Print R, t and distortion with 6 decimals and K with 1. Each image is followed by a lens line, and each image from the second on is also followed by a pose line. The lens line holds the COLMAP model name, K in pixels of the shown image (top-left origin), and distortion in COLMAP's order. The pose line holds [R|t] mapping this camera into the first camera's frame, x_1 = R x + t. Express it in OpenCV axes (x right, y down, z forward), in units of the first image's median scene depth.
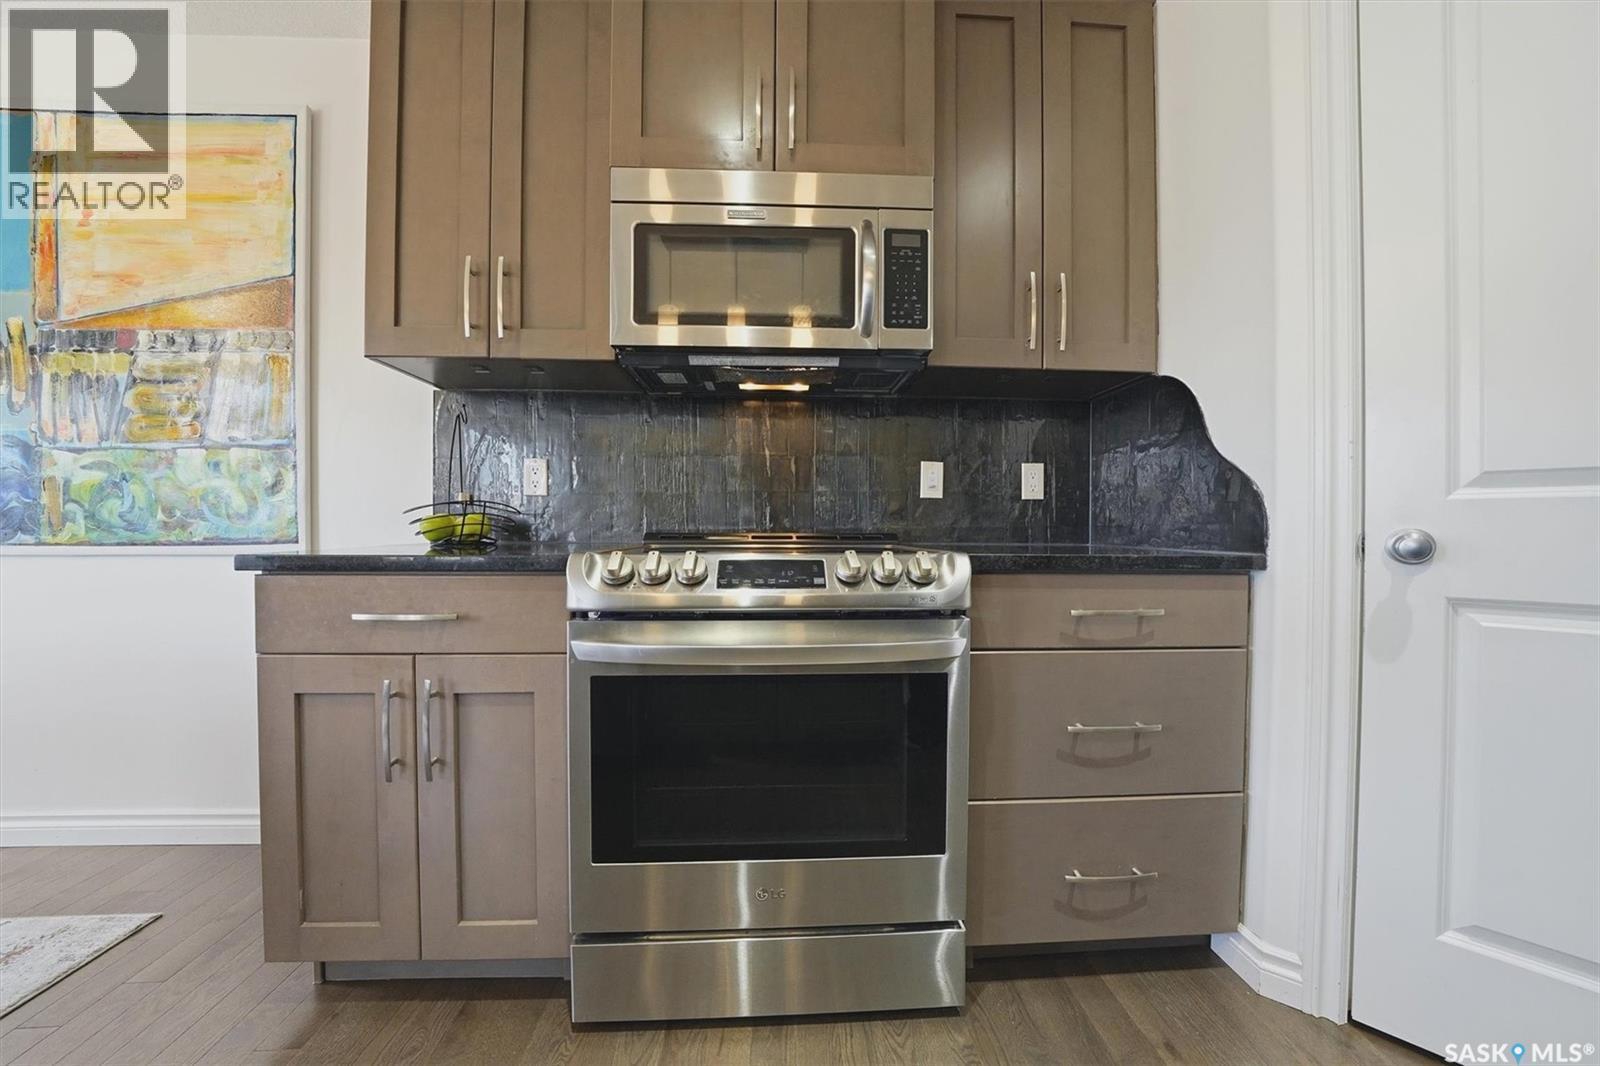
lens RADIAL K [[553.1, 0, 807.2], [0, 553.1, 527.4], [0, 0, 1]] dist [-0.020366, -0.000016]
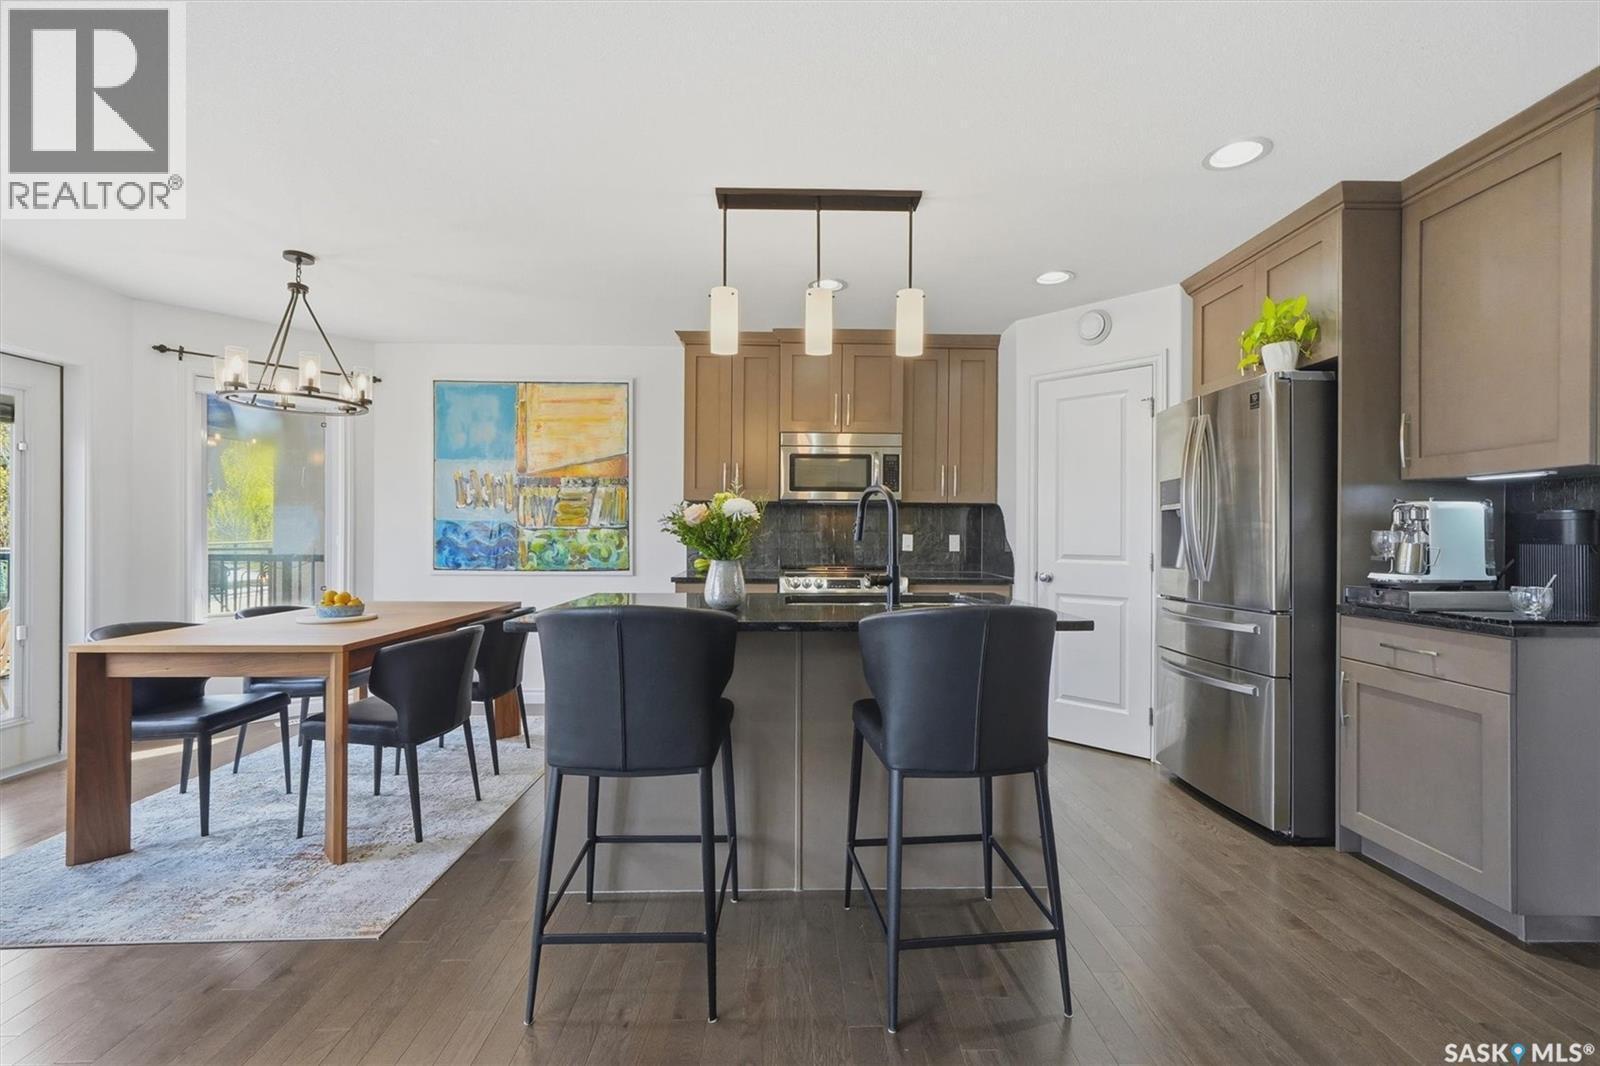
lens RADIAL K [[658.0, 0, 800.0], [0, 658.0, 527.3], [0, 0, 1]] dist [-0.007417, 0.000537]
pose [[0.999202, 0.003532, -0.039776, -0.108946], [-0.004025, 0.999916, -0.012322, -0.124005], [0.039729, 0.012472, 0.999133, -1.793179]]
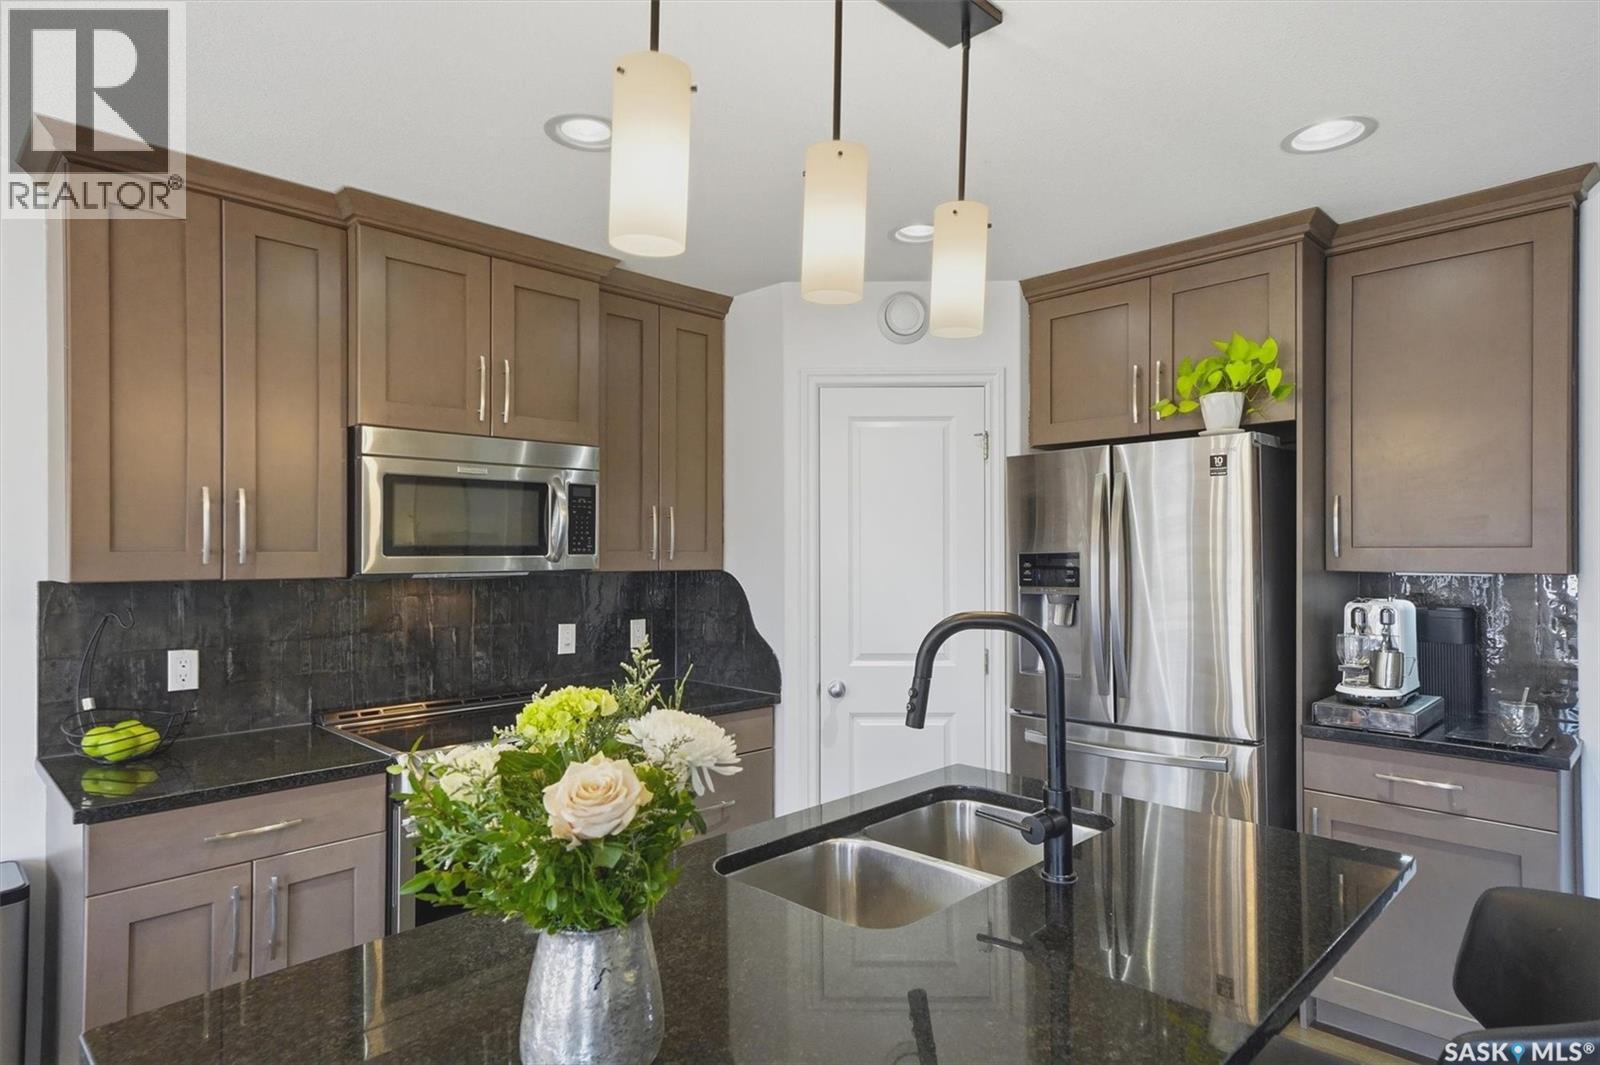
lens RADIAL K [[876.8, 0, 789.4], [0, 876.8, 542.2], [0, 0, 1]] dist [0.002941, 0.001247]
pose [[0.754427, -0.000986, 0.656384, -0.736987], [0.007771, 0.999942, -0.007429, -0.307069], [-0.656338, 0.010705, 0.754391, -0.860108]]
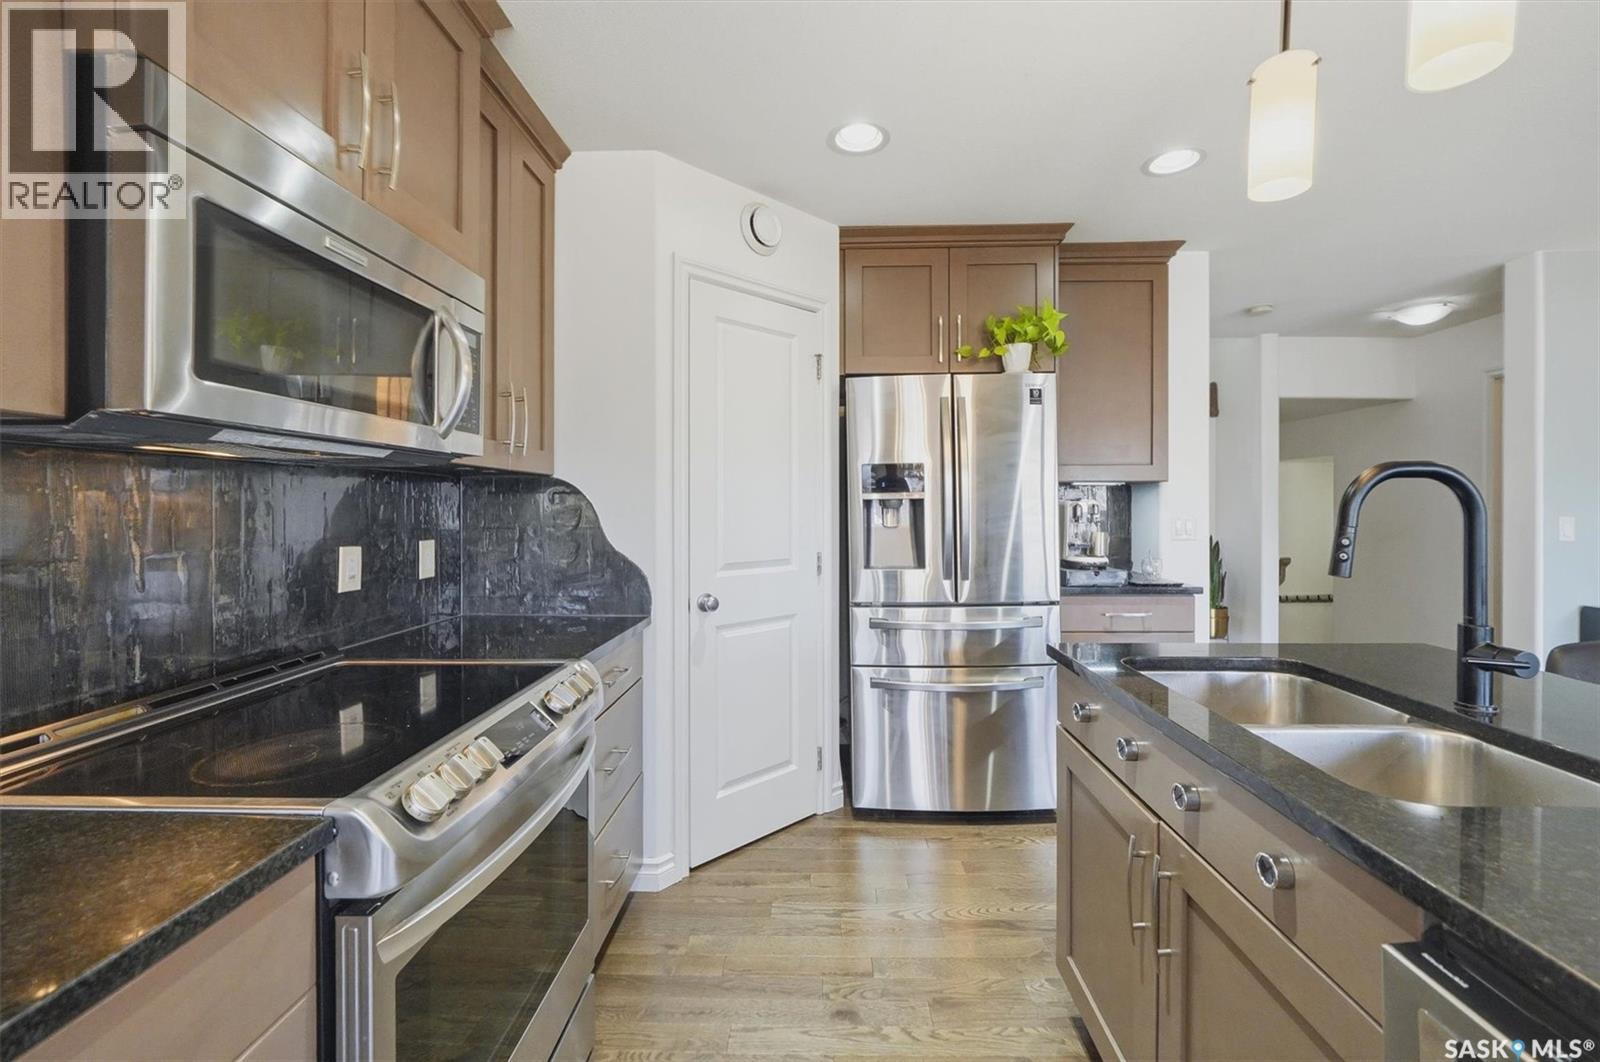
lens RADIAL K [[658.0, 0, 799.4], [0, 658.0, 506.6], [0, 0, 1]] dist [-0.007417, 0.000537]
pose [[0.088380, -0.005646, 0.996071, -0.732069], [0.004044, 0.999978, 0.005309, -0.195515], [-0.996079, 0.003559, 0.088401, 0.282902]]
